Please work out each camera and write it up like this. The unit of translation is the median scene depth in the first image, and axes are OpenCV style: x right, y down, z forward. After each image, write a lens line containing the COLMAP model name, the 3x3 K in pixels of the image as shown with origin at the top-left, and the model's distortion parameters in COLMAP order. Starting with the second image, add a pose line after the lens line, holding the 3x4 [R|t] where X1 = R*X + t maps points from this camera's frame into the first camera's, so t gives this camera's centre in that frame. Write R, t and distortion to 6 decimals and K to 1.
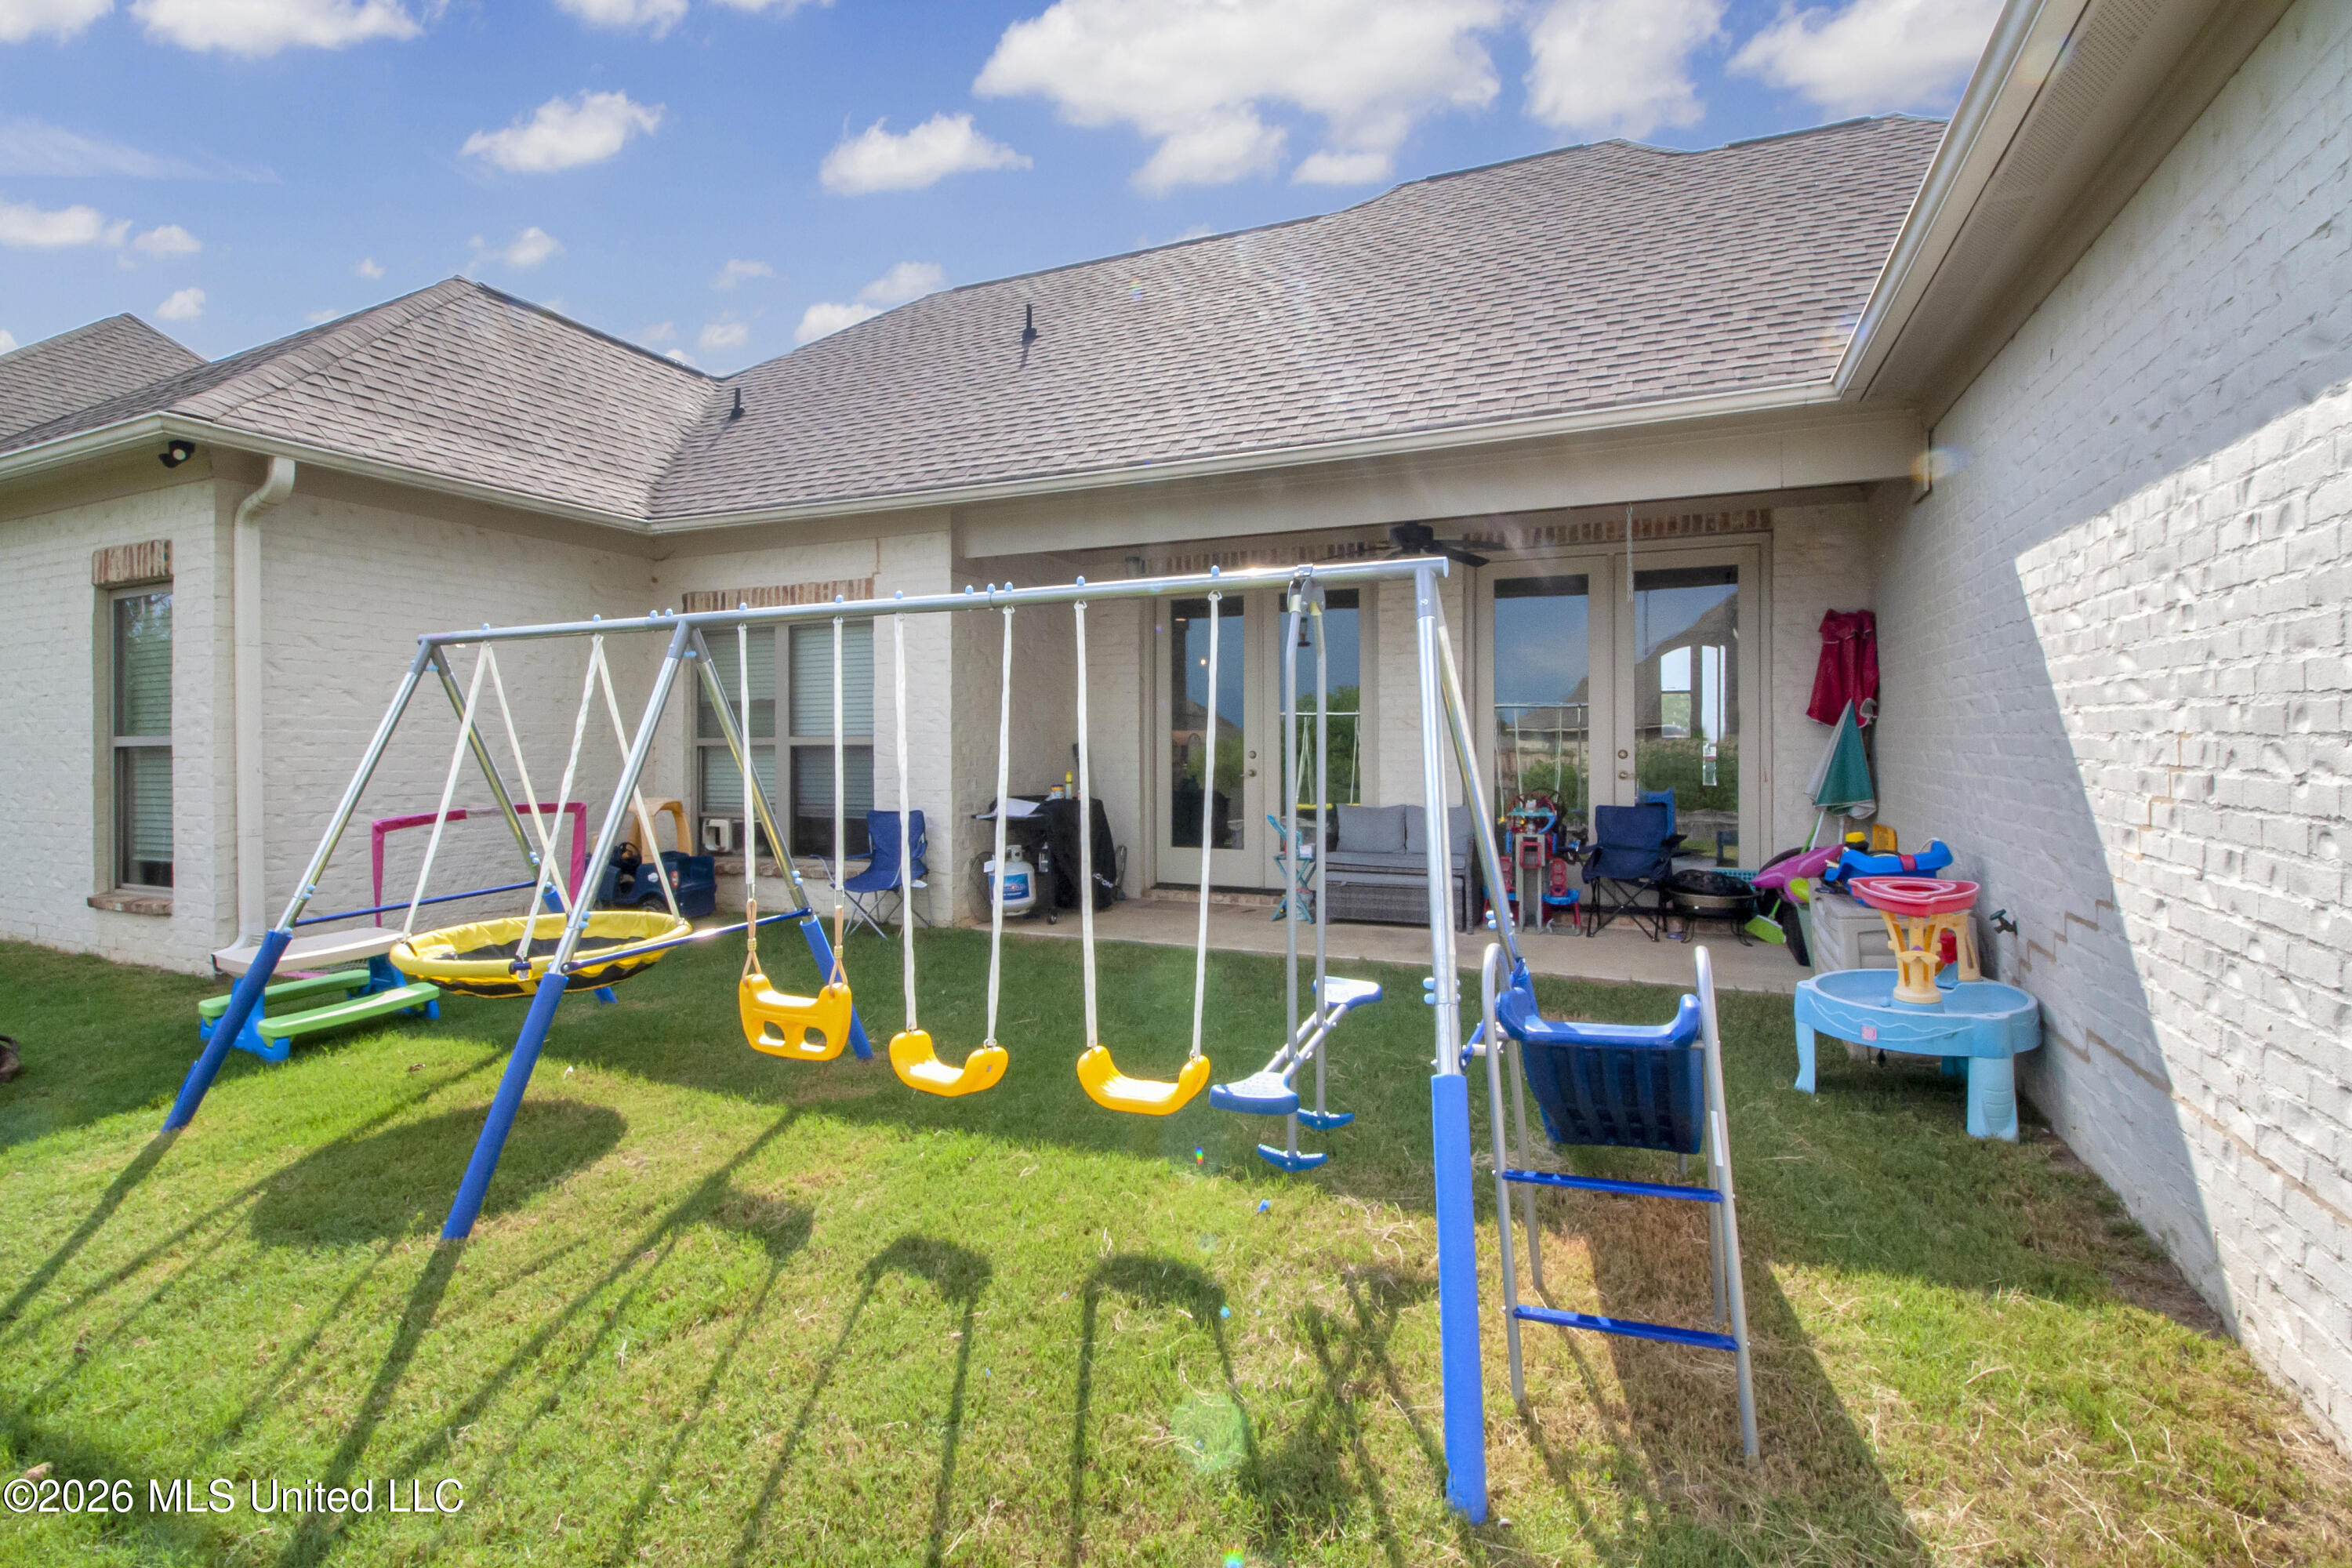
lens RADIAL K [[1081.0, 0, 1170.1], [0, 1081.0, 734.2], [0, 0, 1]] dist [-0.003071, -0.007564]
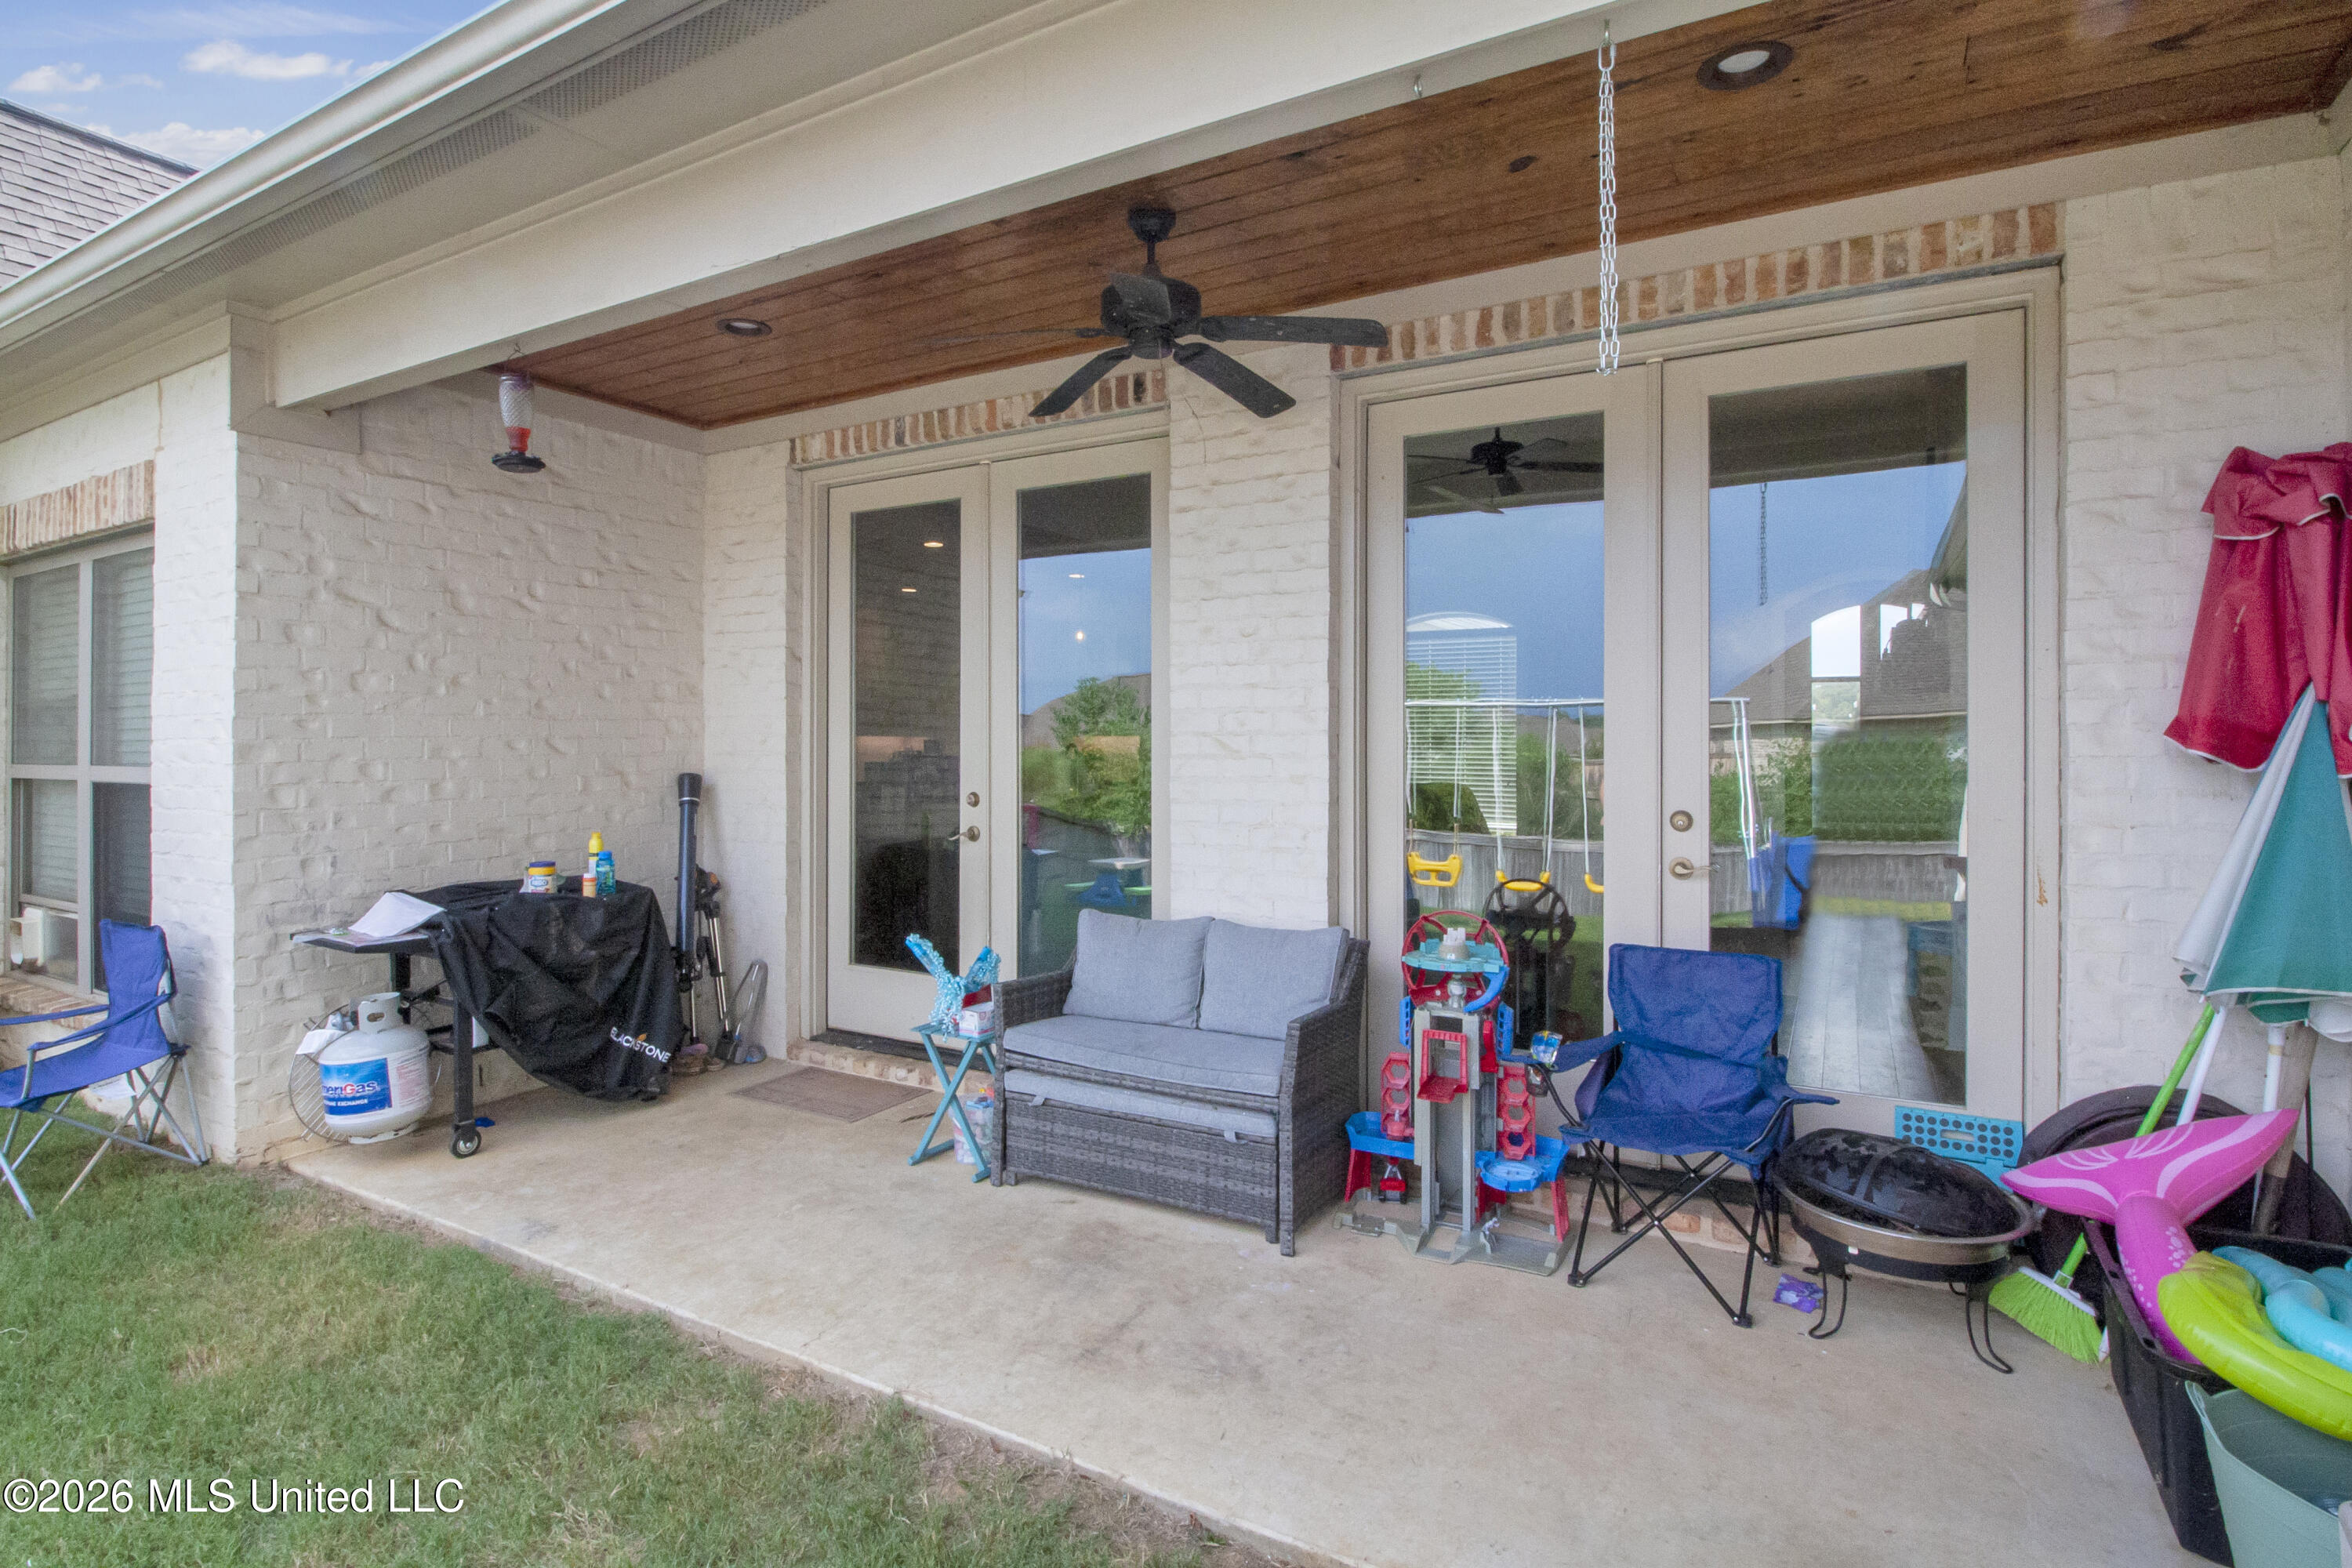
lens RADIAL K [[1154.4, 0, 1174.5], [0, 1154.4, 731.1], [0, 0, 1]] dist [-0.011032, 0.000217]
pose [[0.995434, 0.002113, -0.095430, 0.260272], [-0.001758, 0.999991, 0.003800, -0.018978], [0.095437, -0.003615, 0.995429, 0.519492]]
